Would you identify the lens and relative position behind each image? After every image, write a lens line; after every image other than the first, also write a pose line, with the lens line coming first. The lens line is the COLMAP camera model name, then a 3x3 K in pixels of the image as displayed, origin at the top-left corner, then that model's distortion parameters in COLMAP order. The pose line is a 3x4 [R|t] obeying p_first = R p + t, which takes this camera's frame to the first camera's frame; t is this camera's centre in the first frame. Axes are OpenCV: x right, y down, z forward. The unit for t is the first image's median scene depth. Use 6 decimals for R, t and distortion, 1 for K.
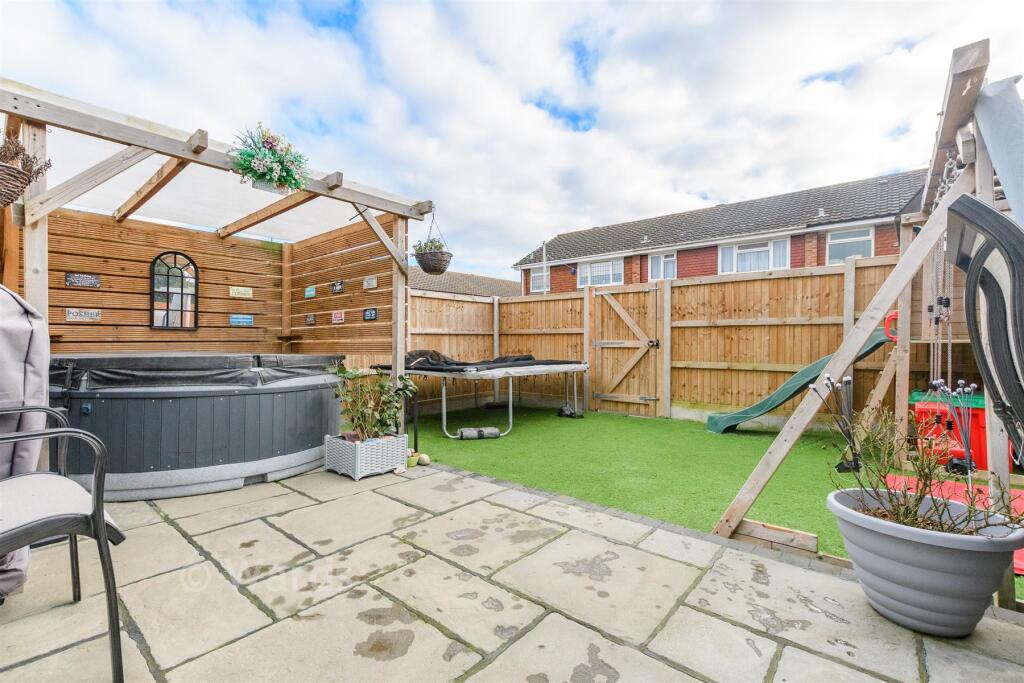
lens RADIAL K [[445.8, 0, 511.3], [0, 445.8, 346.1], [0, 0, 1]] dist [-0.001998, -0.000211]
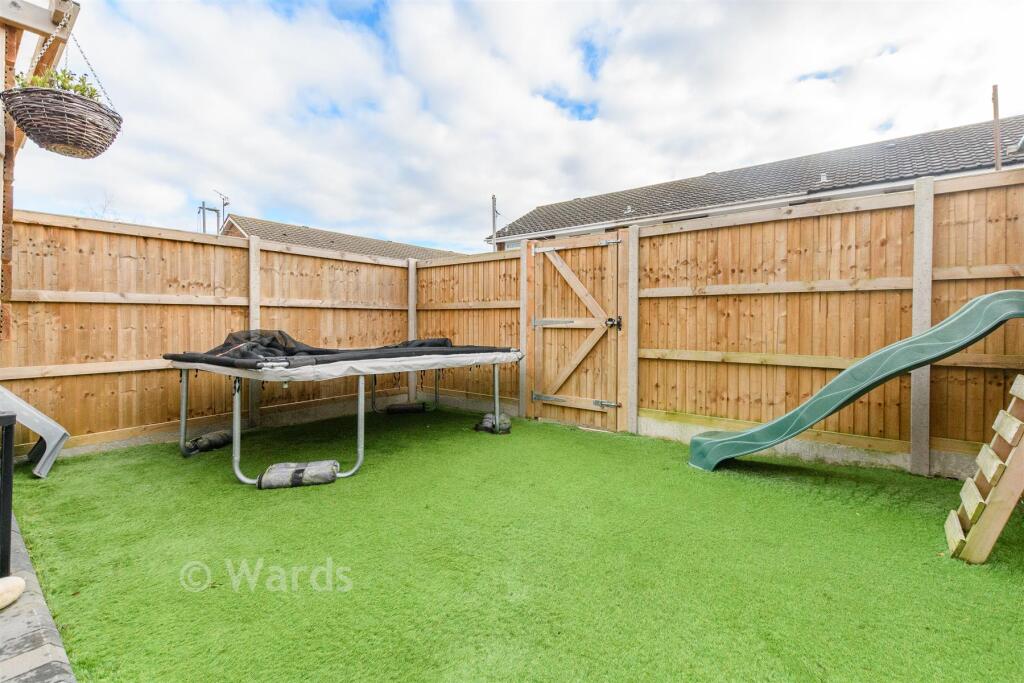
lens RADIAL K [[445.8, 0, 525.8], [0, 445.8, 325.4], [0, 0, 1]] dist [-0.001998, -0.000211]
pose [[0.998937, 0.006463, 0.045634, 0.158503], [-0.006109, 0.999950, -0.007889, 0.004792], [-0.045683, 0.007602, 0.998927, 0.338194]]
